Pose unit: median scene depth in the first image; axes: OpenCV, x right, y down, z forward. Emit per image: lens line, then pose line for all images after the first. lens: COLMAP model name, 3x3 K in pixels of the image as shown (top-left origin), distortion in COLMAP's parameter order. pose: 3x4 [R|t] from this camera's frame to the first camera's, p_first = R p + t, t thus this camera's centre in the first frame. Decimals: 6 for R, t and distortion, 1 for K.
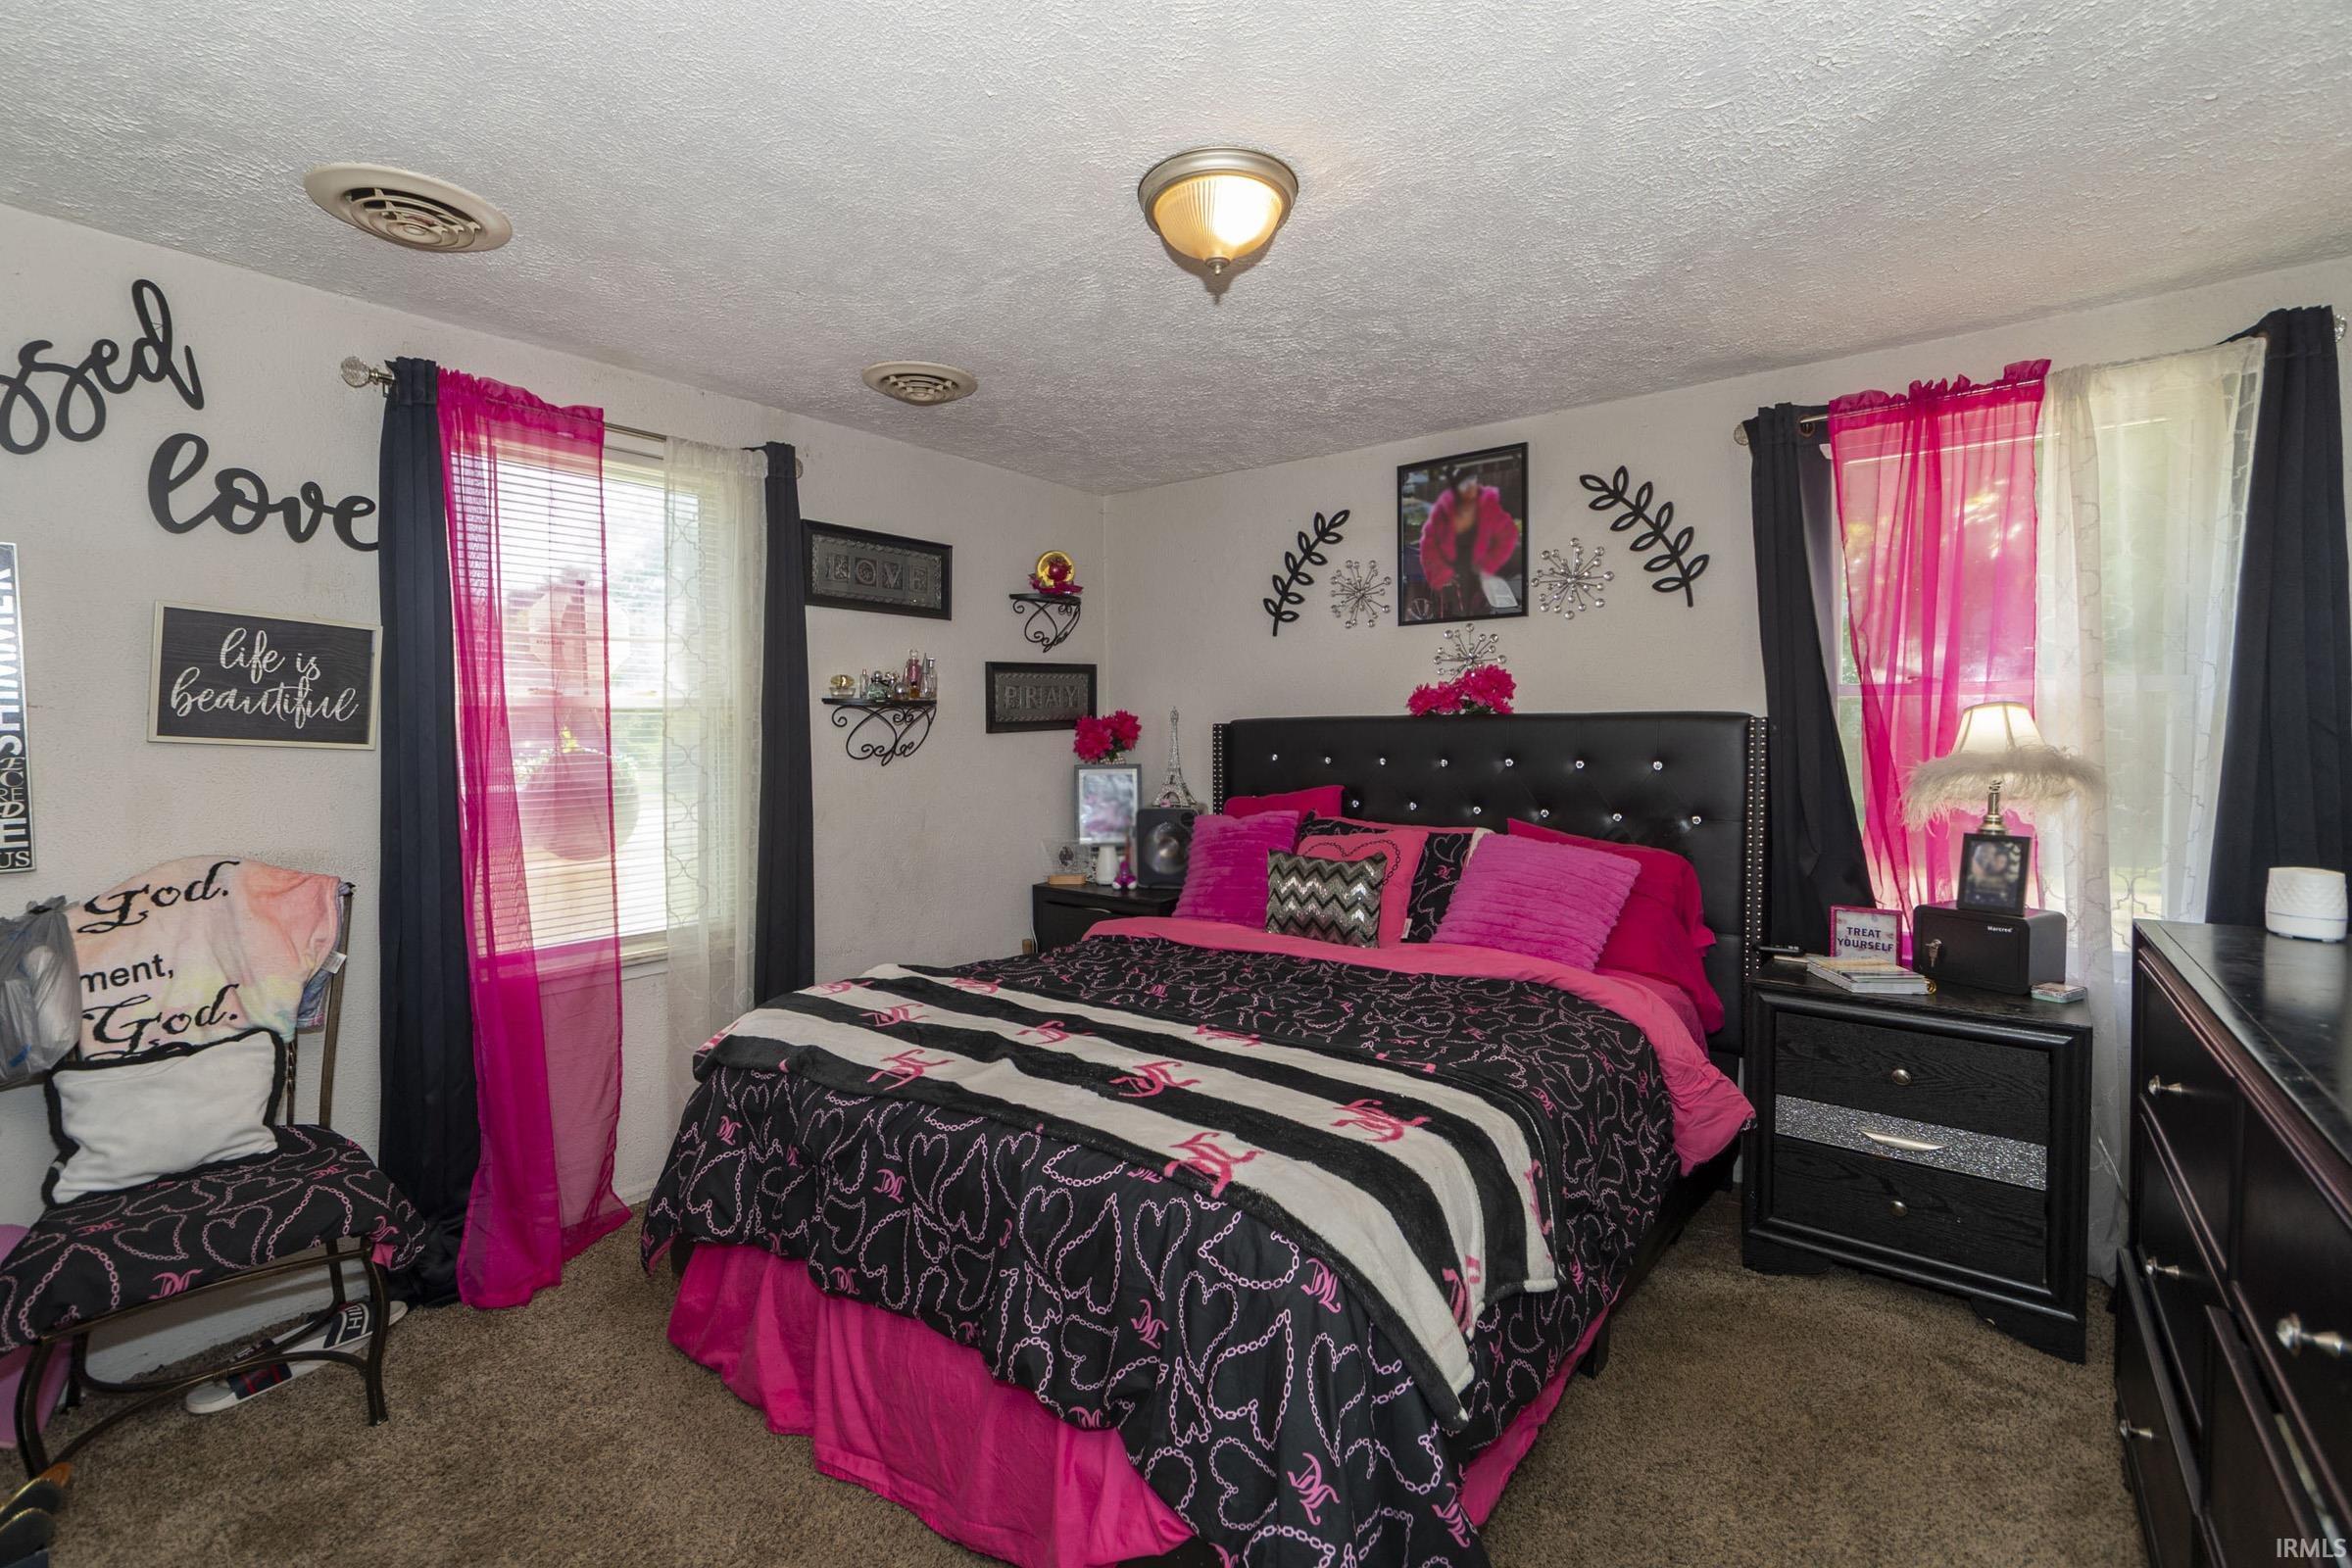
lens RADIAL K [[1080.8, 0, 1159.4], [0, 1080.8, 772.9], [0, 0, 1]] dist [0.004684, 0.000184]
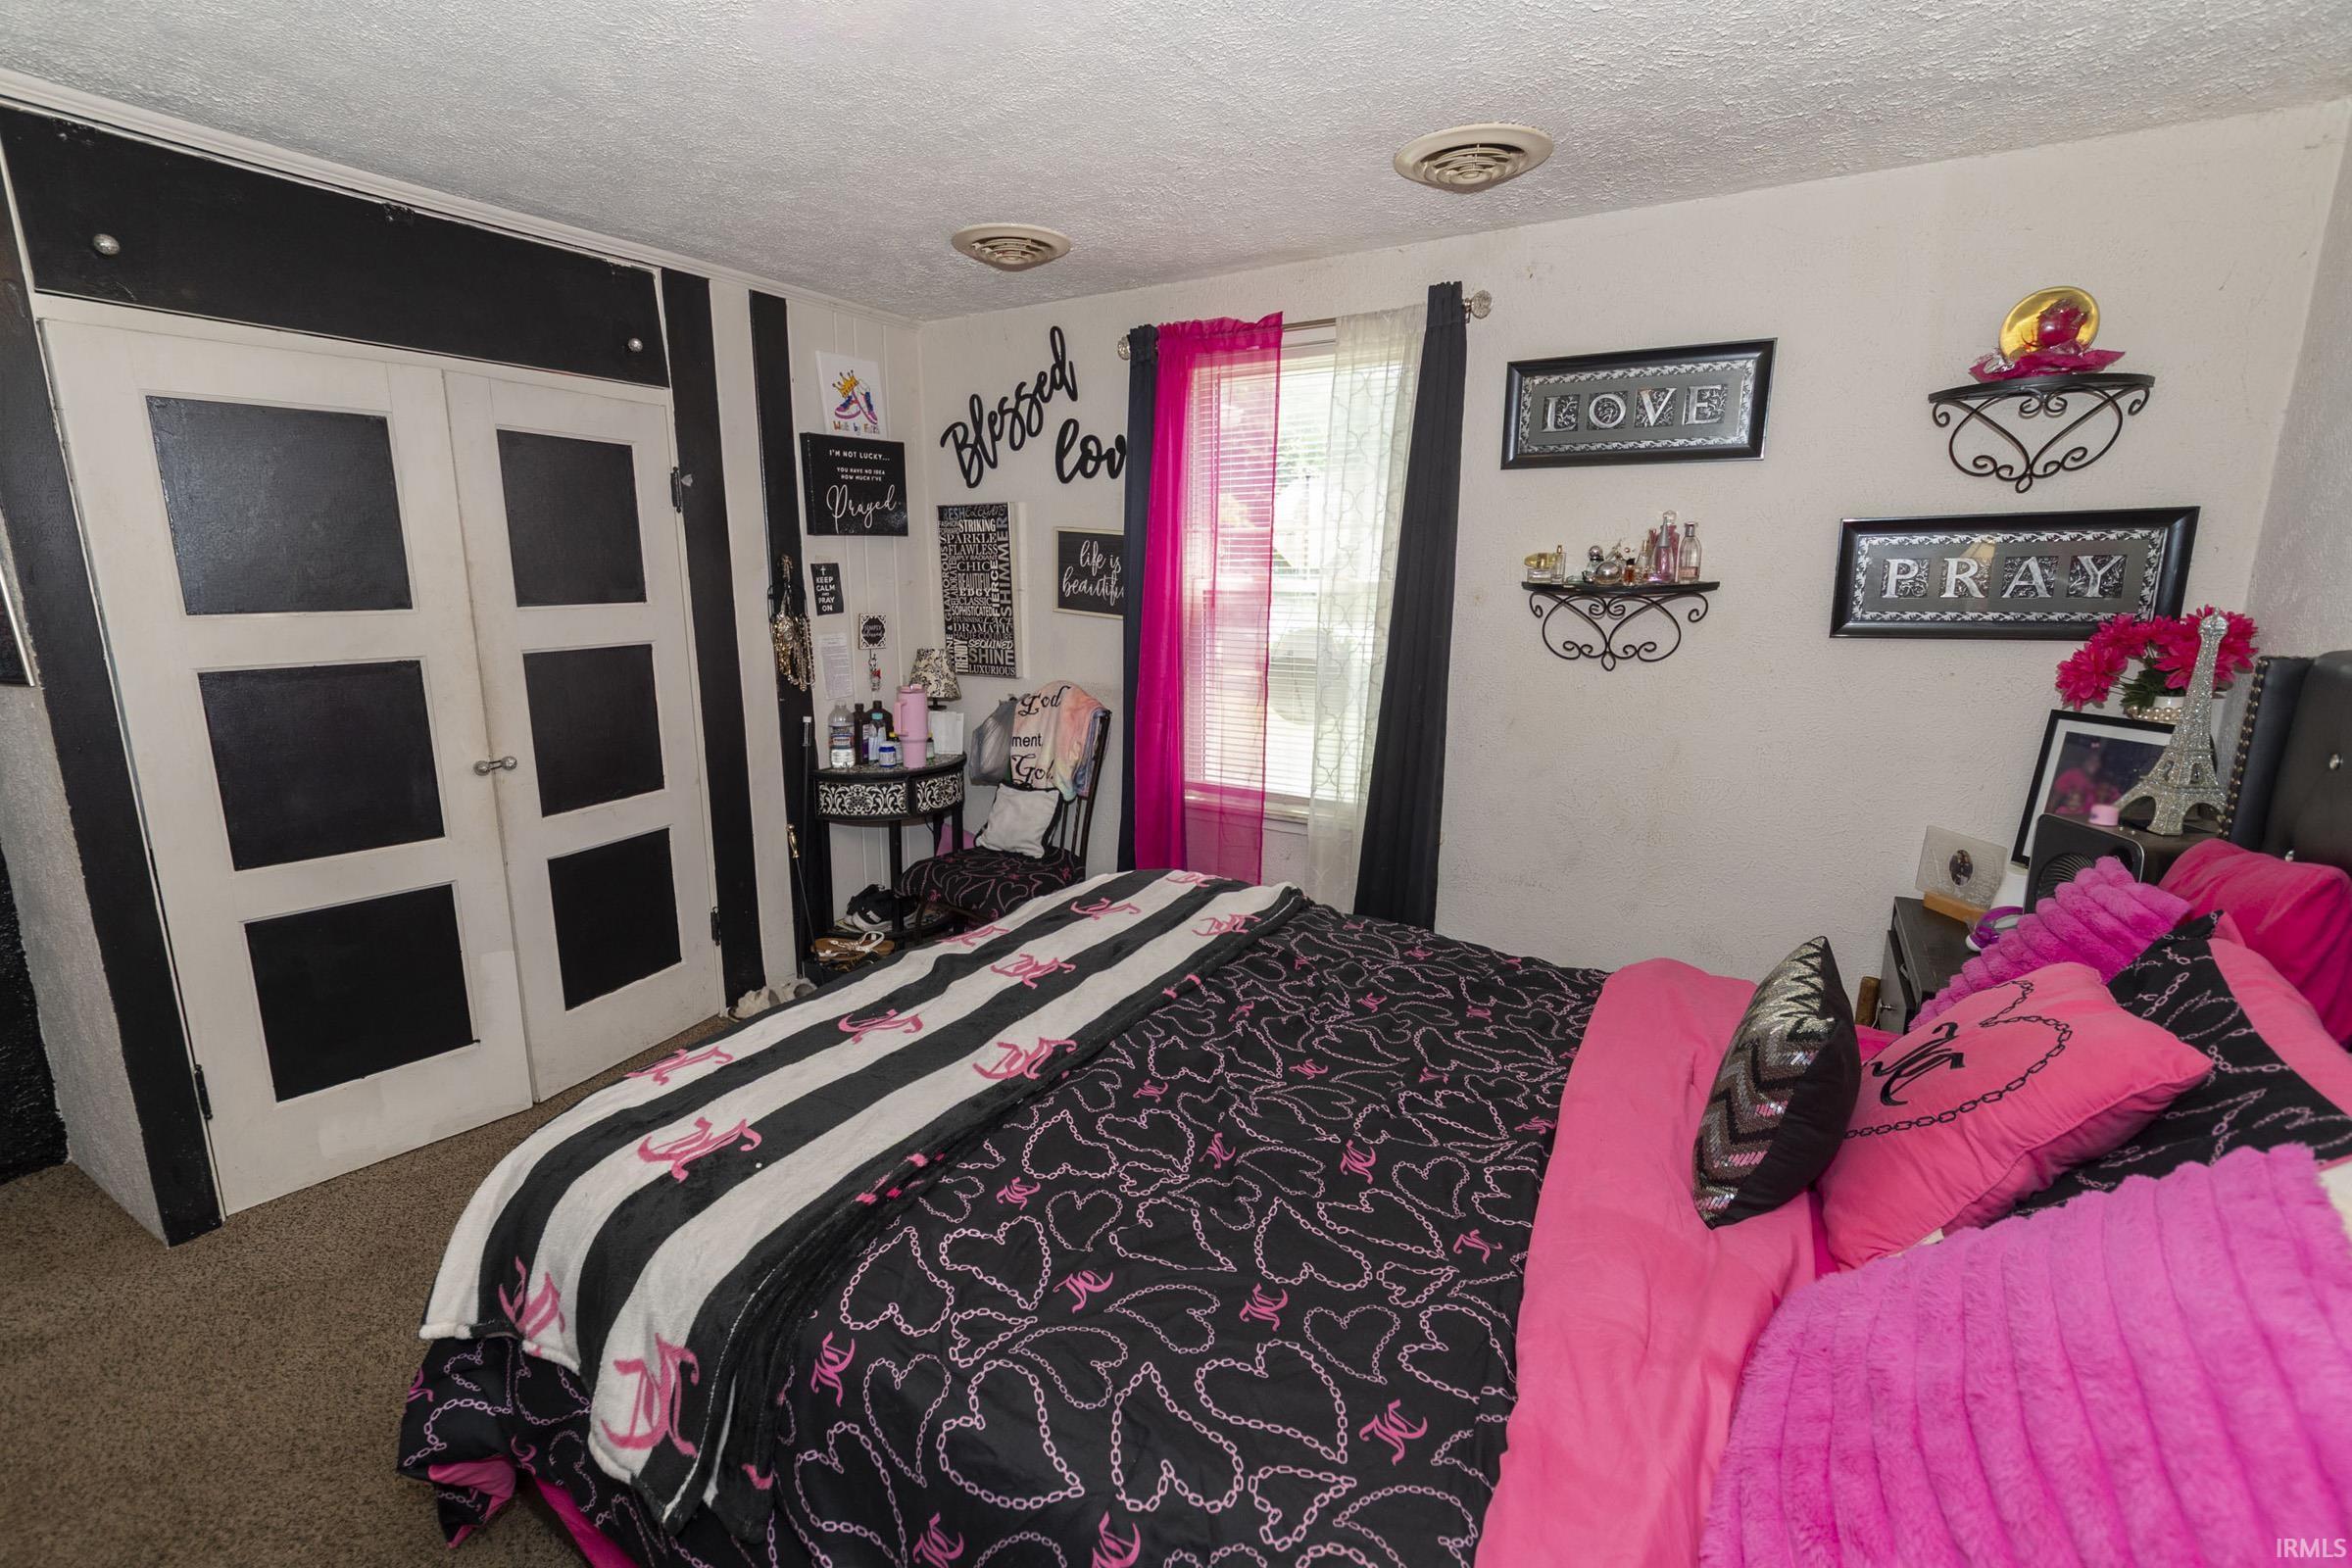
lens RADIAL K [[1034.0, 0, 1173.5], [0, 1034.0, 805.2], [0, 0, 1]] dist [-0.001719, -0.000023]
pose [[0.098596, 0.221900, -0.970072, 0.706110], [-0.049761, 0.974701, 0.217901, -0.090037], [0.993883, 0.026787, 0.107143, 0.955376]]
